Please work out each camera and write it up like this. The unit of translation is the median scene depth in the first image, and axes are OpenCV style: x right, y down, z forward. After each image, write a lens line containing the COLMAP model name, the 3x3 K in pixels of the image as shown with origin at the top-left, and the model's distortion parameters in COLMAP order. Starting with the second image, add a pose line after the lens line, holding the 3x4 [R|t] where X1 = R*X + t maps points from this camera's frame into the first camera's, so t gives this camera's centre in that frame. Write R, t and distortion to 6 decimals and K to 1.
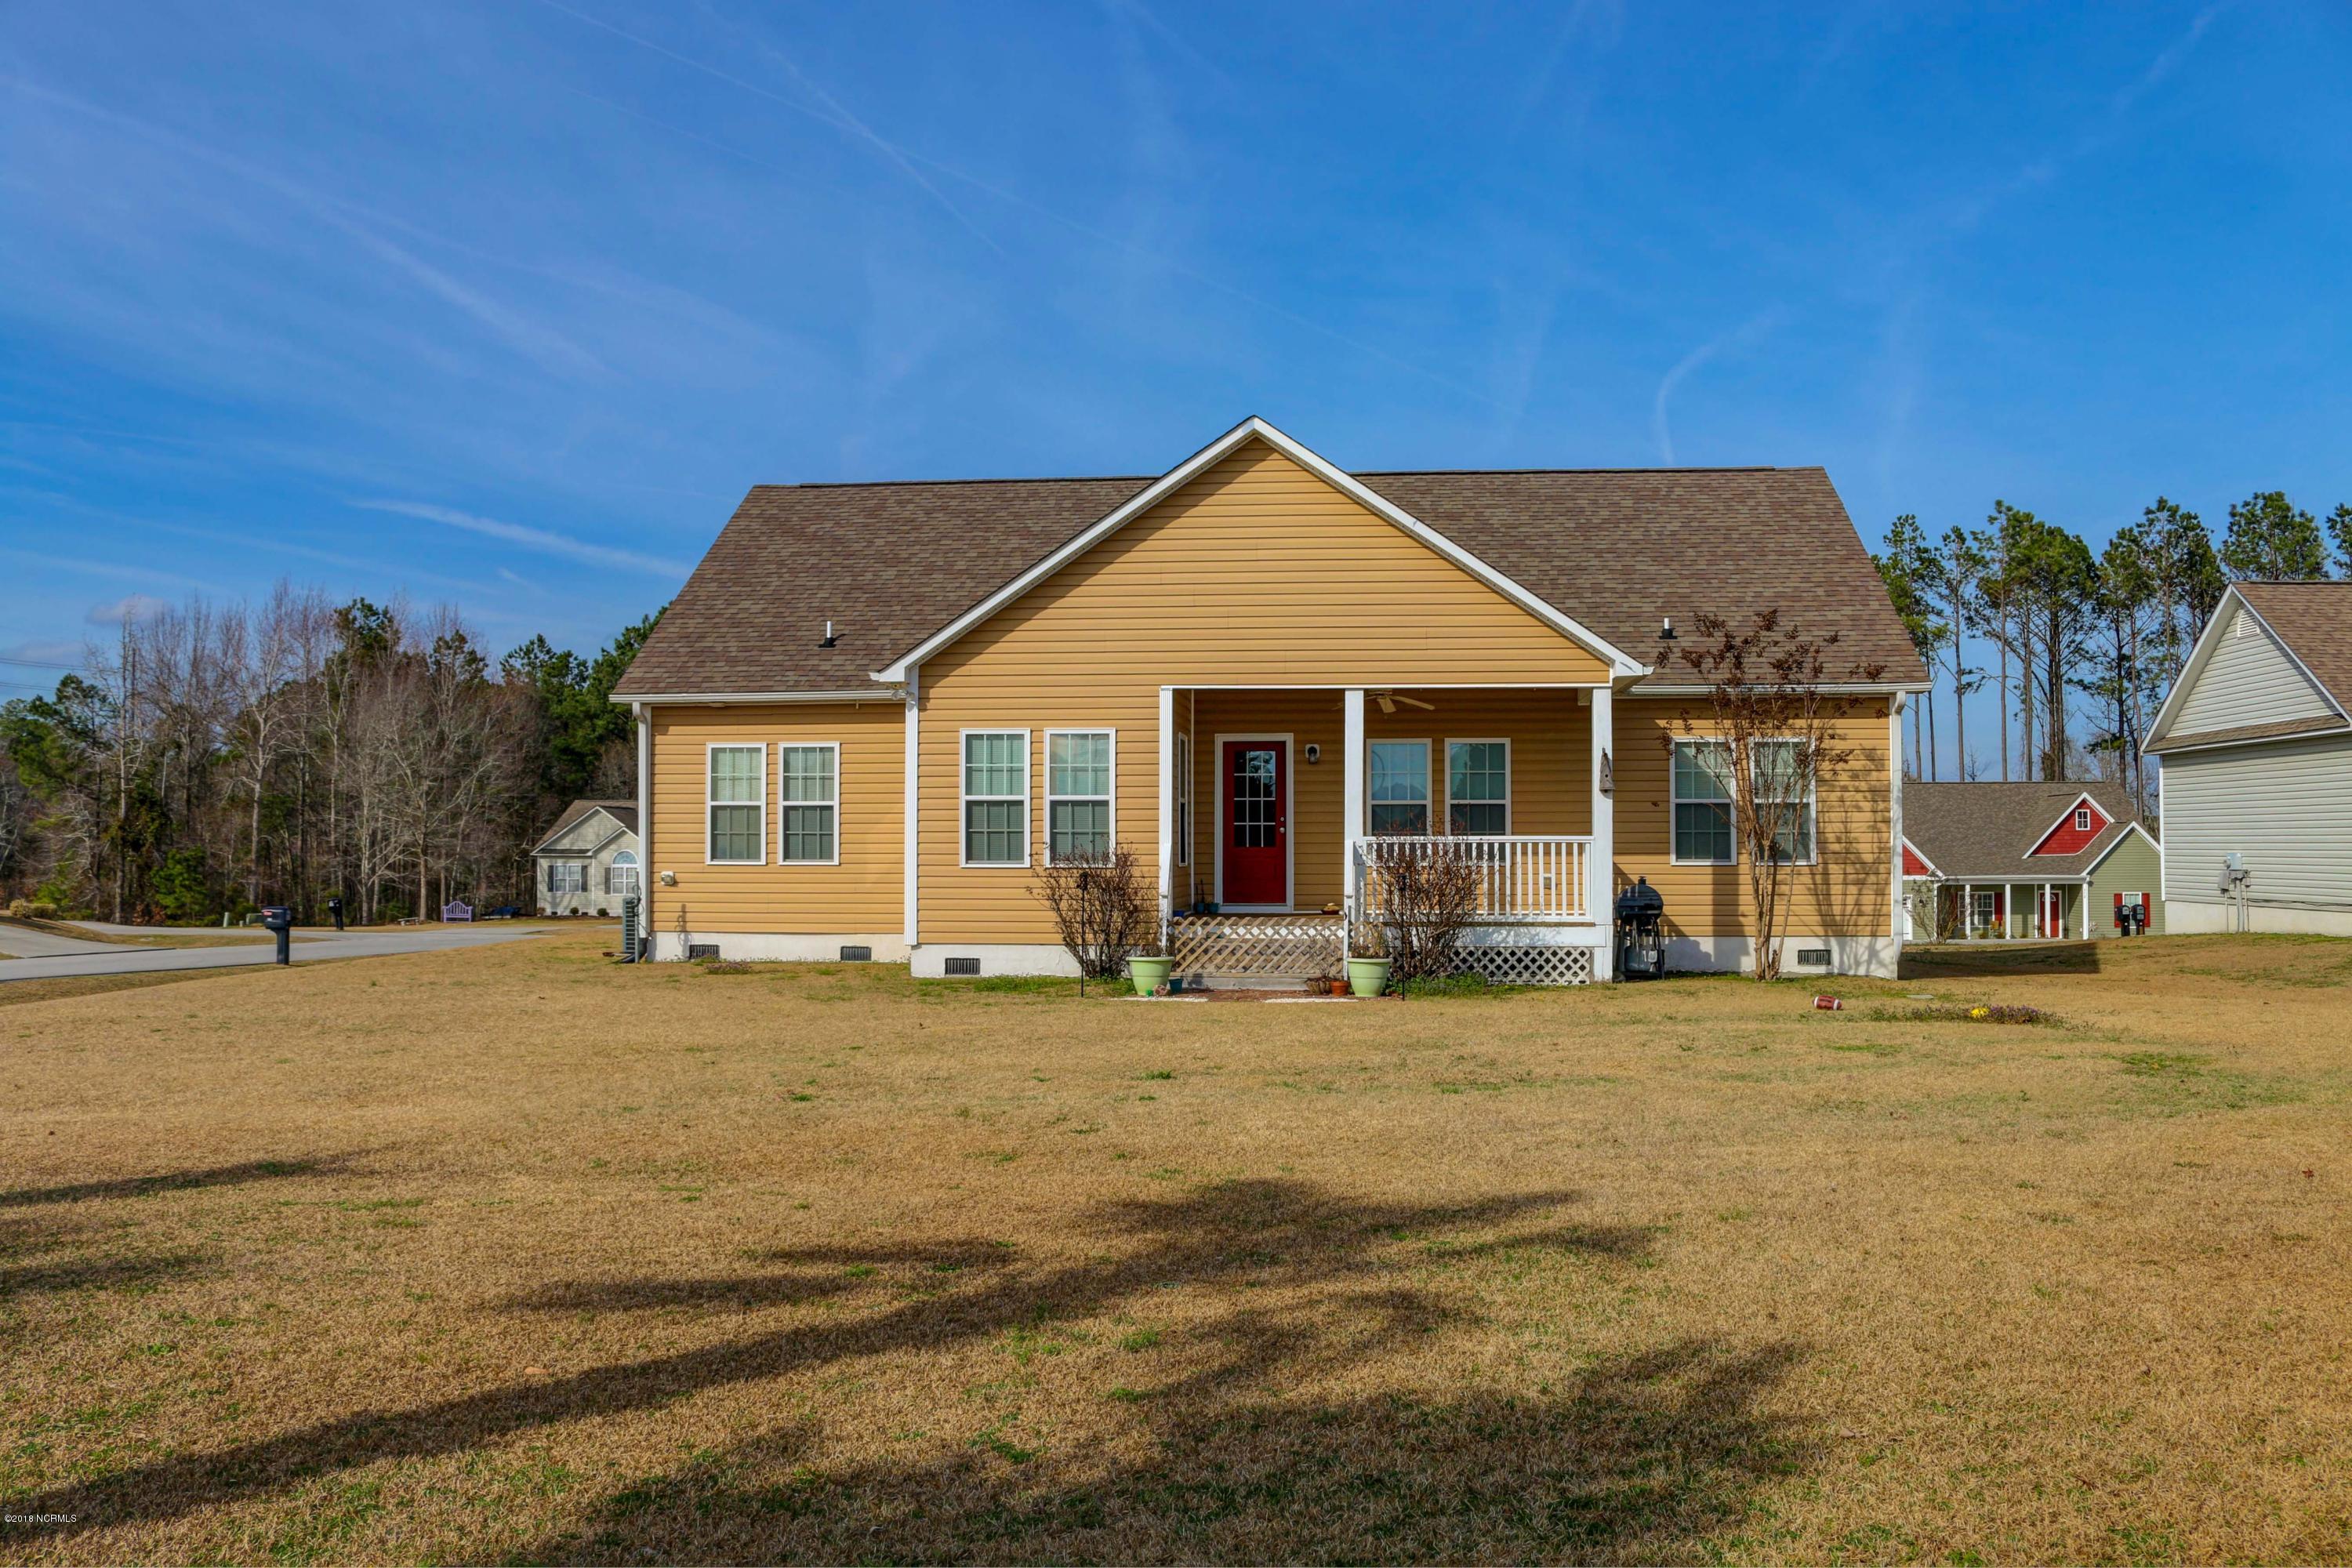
lens RADIAL K [[1935.9, 0, 1176.0], [0, 1935.9, 784.0], [0, 0, 1]] dist [-0.086390, 0.000188]
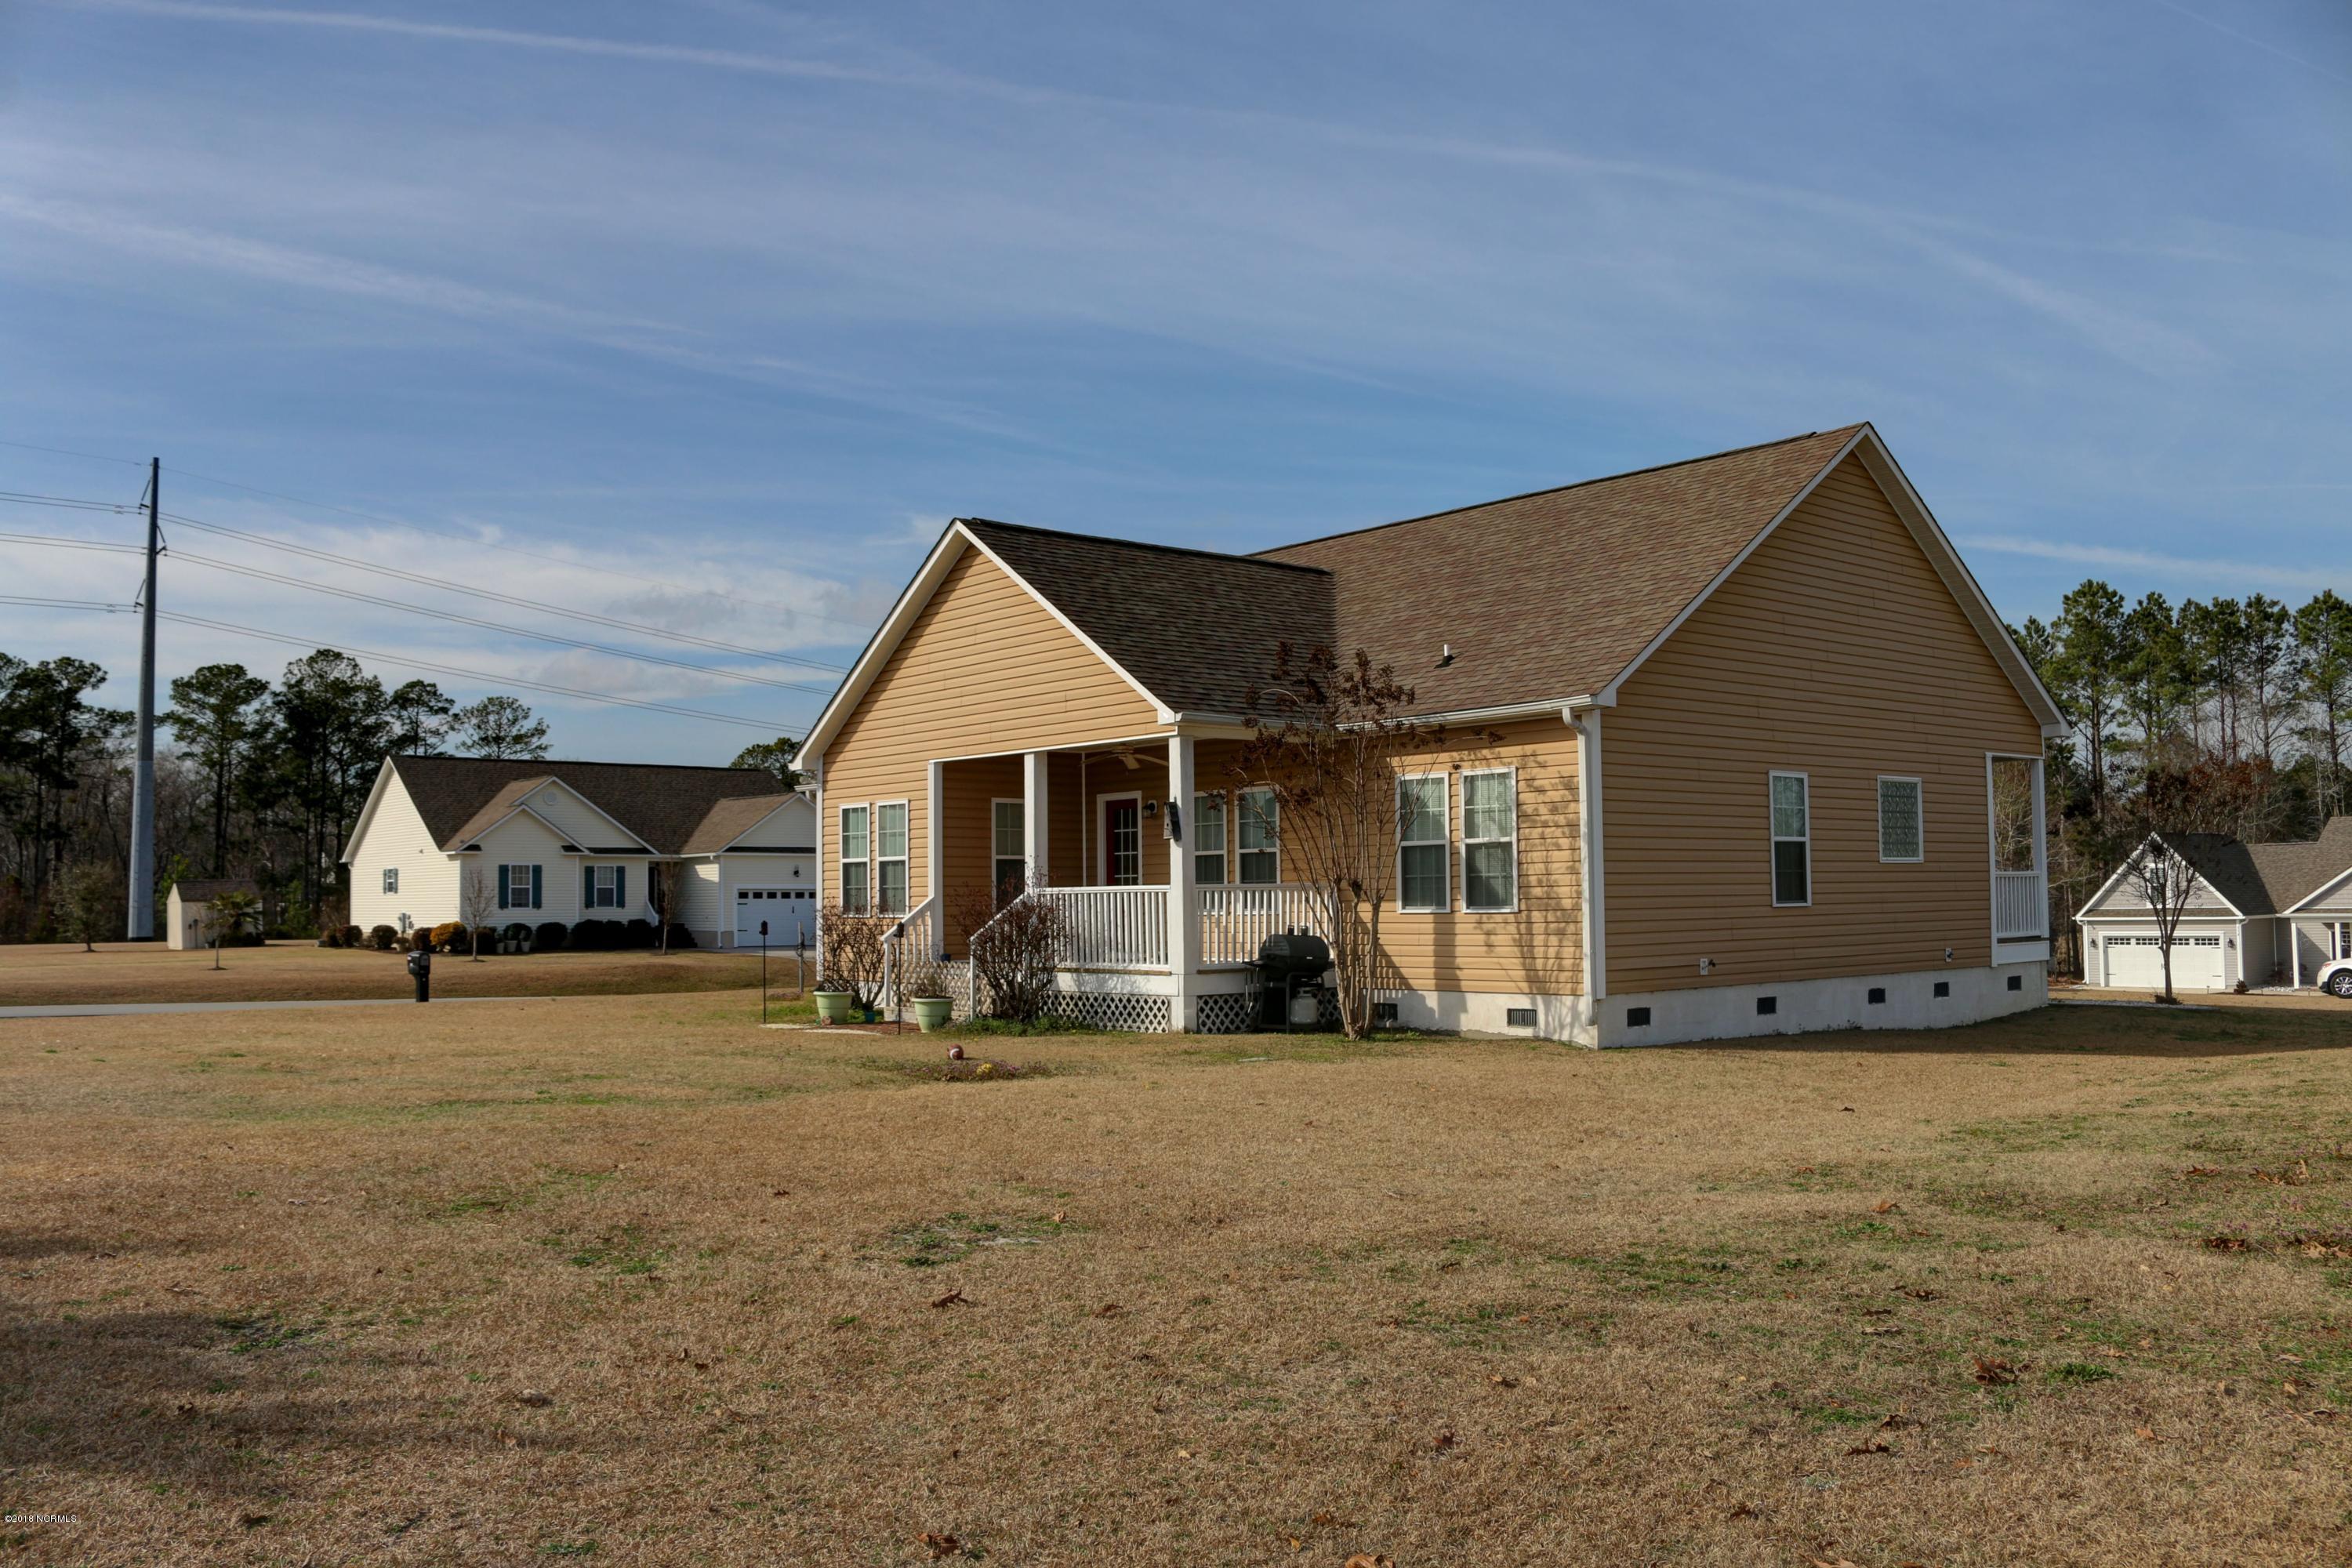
lens RADIAL K [[1935.9, 0, 1176.0], [0, 1935.9, 784.0], [0, 0, 1]] dist [-0.086390, 0.000188]
pose [[0.710537, -0.052143, -0.701725, 0.845760], [0.034539, 0.998633, -0.039232, 0.012862], [0.702812, 0.003639, 0.711367, 0.261066]]
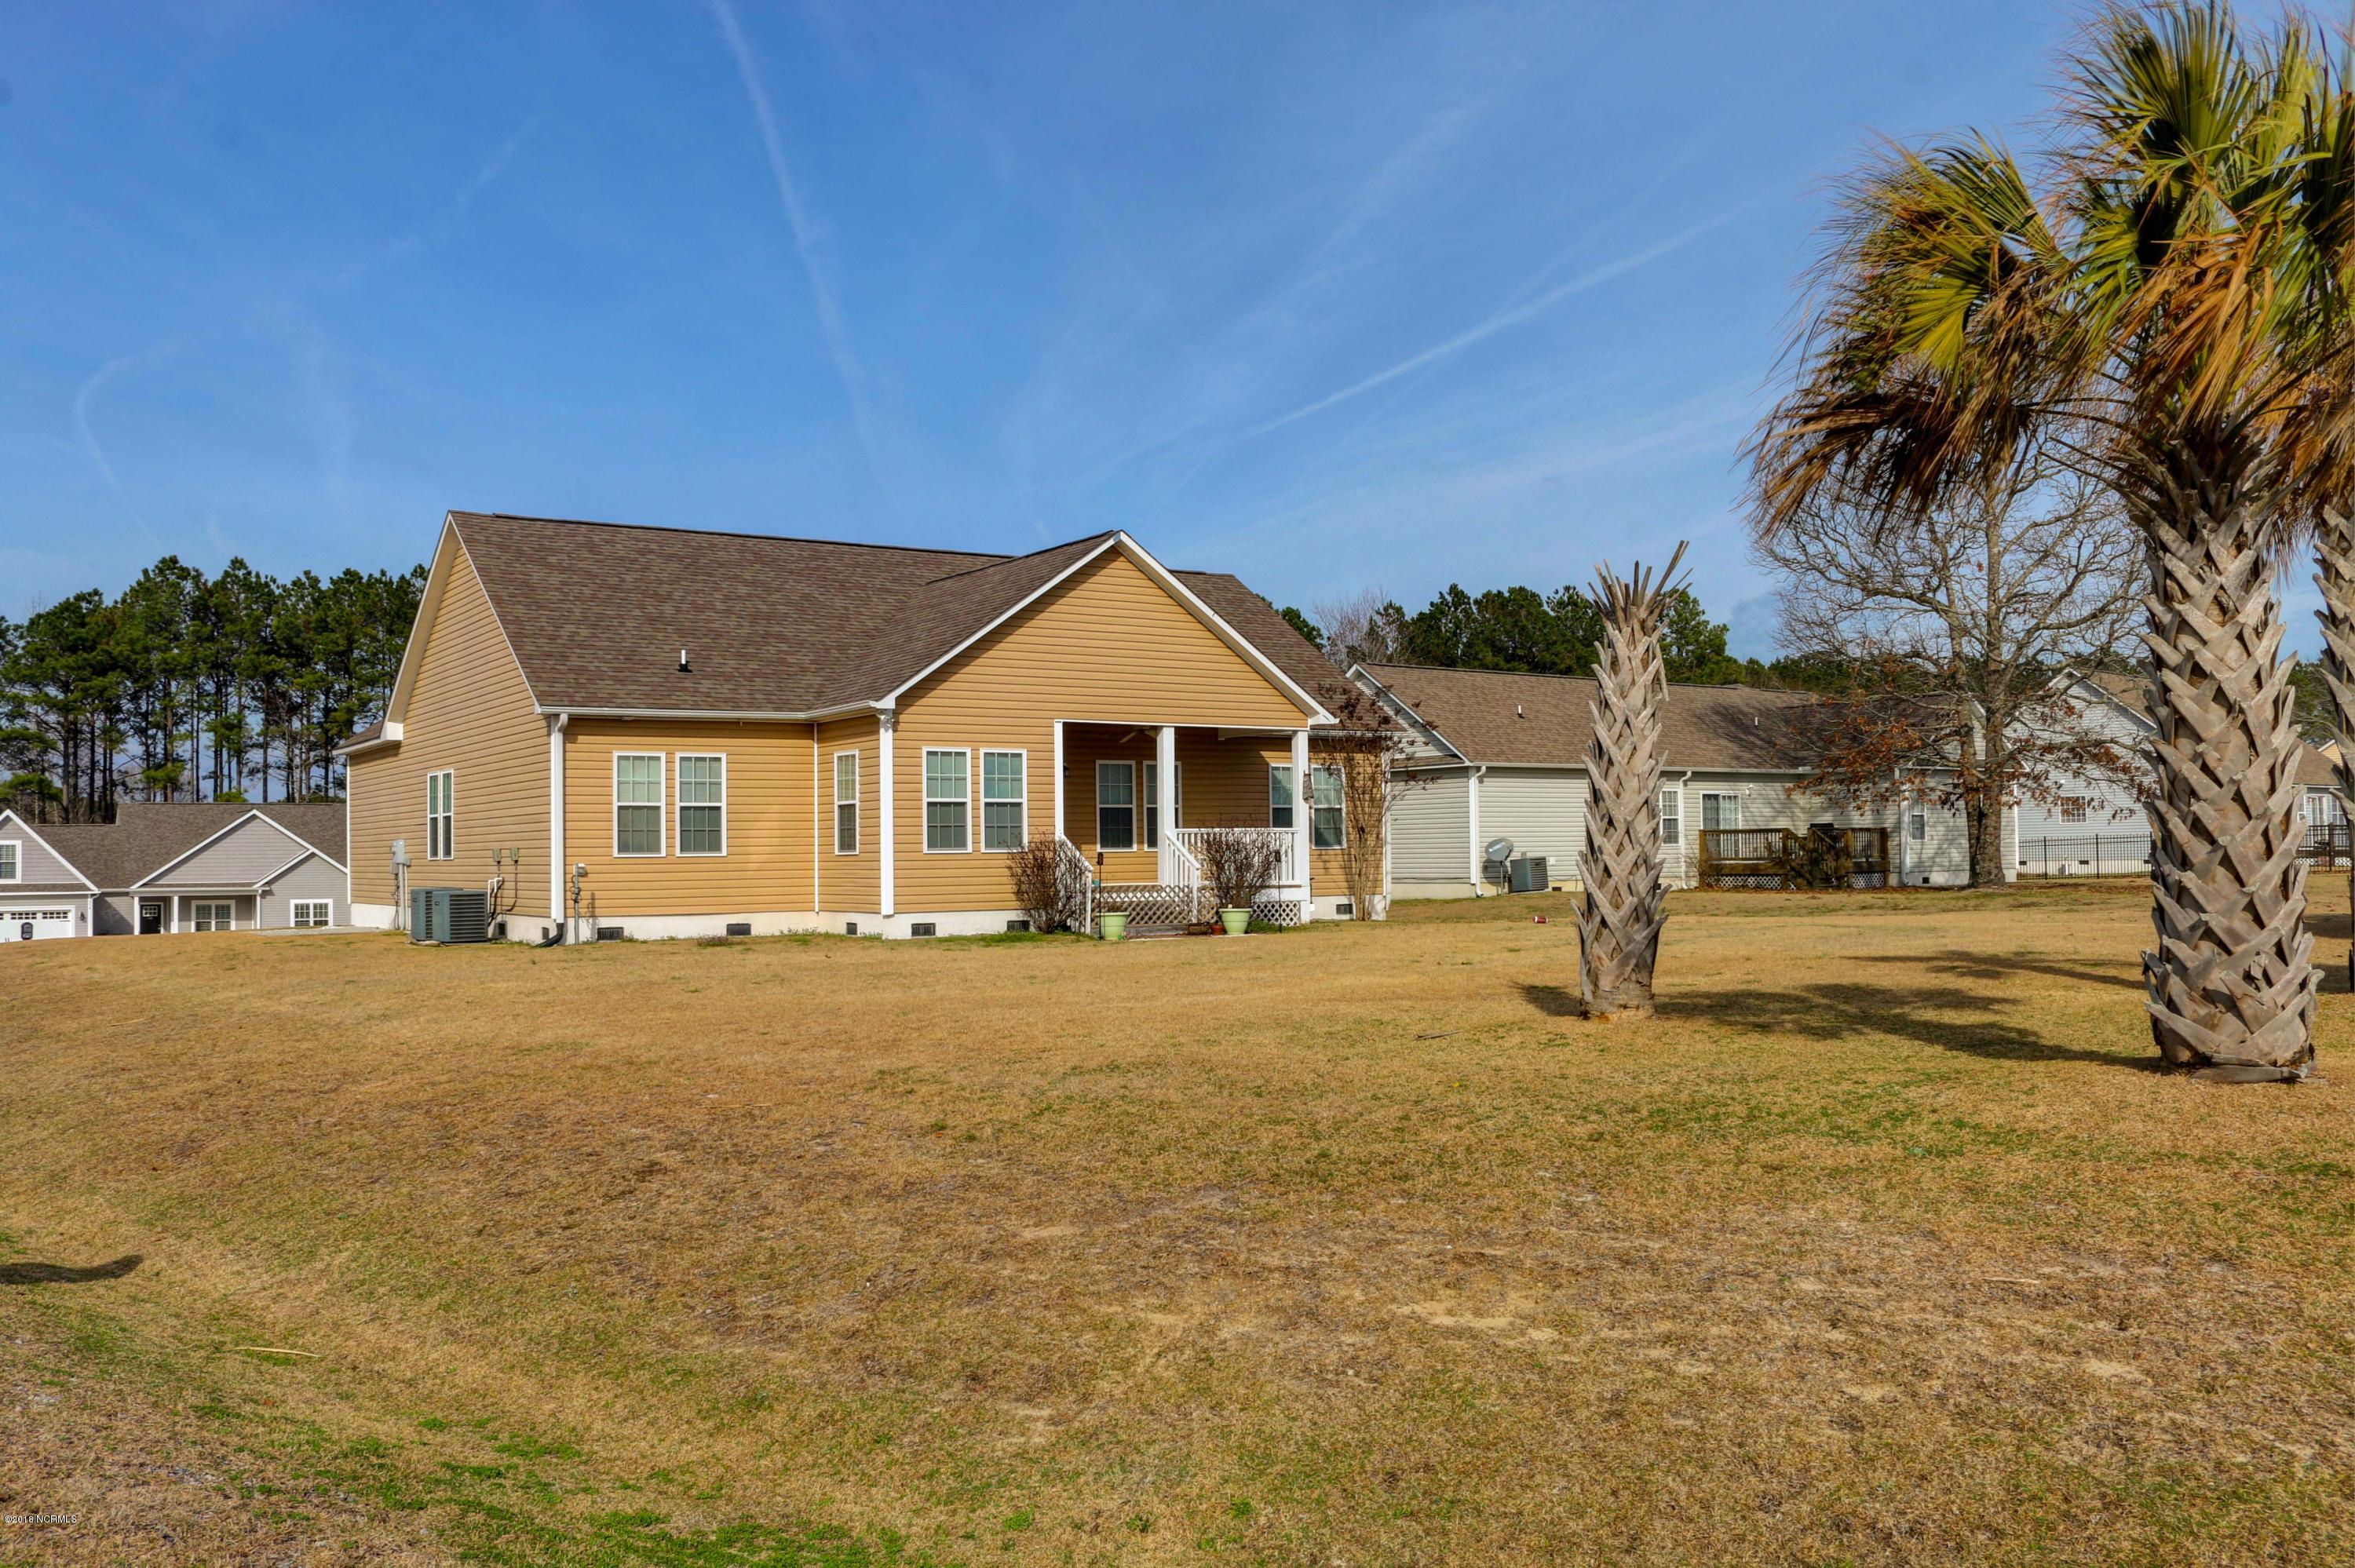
lens RADIAL K [[1938.1, 0, 1177.5], [0, 1938.1, 784.0], [0, 0, 1]] dist [-0.086390, 0.000188]
pose [[0.764516, 0.013366, 0.644466, -0.767791], [-0.006152, 0.999891, -0.013440, 0.012179], [-0.644575, 0.006310, 0.764515, -0.097892]]
